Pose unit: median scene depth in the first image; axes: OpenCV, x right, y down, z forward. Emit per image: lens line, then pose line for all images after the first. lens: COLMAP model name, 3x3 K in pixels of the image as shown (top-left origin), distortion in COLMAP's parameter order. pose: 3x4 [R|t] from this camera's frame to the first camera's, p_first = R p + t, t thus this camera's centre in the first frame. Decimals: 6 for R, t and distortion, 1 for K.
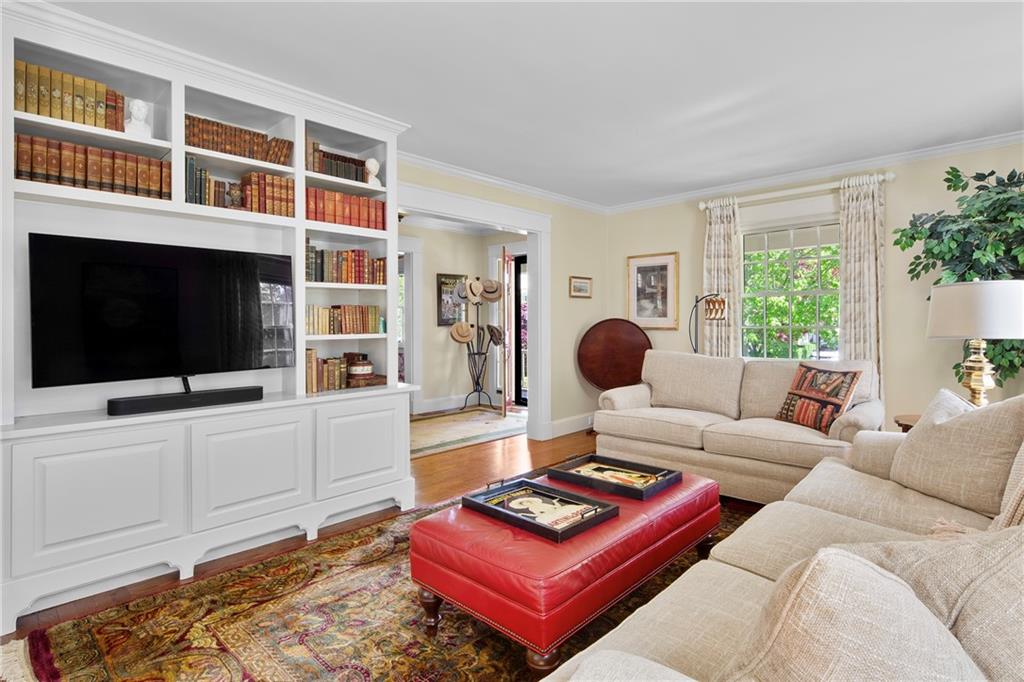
lens RADIAL K [[506.9, 0, 510.4], [0, 506.9, 324.8], [0, 0, 1]] dist [0.008675, -0.006268]
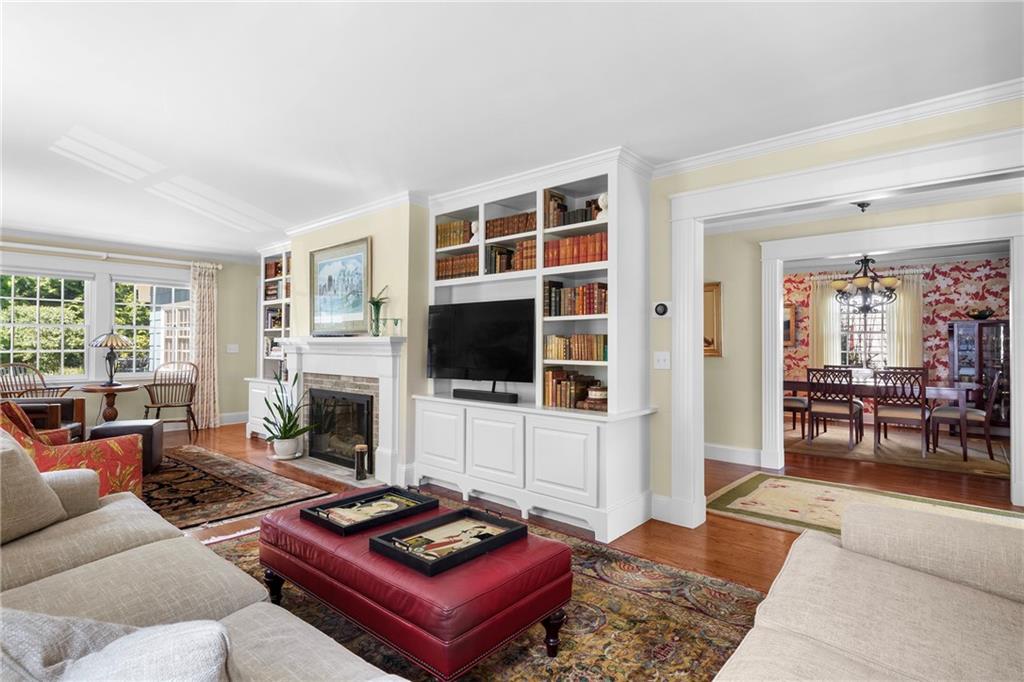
lens RADIAL K [[506.9, 0, 507.9], [0, 506.9, 337.7], [0, 0, 1]] dist [0.008675, -0.006268]
pose [[0.062318, -0.005223, -0.998043, 0.871491], [-0.011255, 0.999919, -0.005936, -0.025912], [0.997993, 0.011603, 0.062254, 0.854578]]
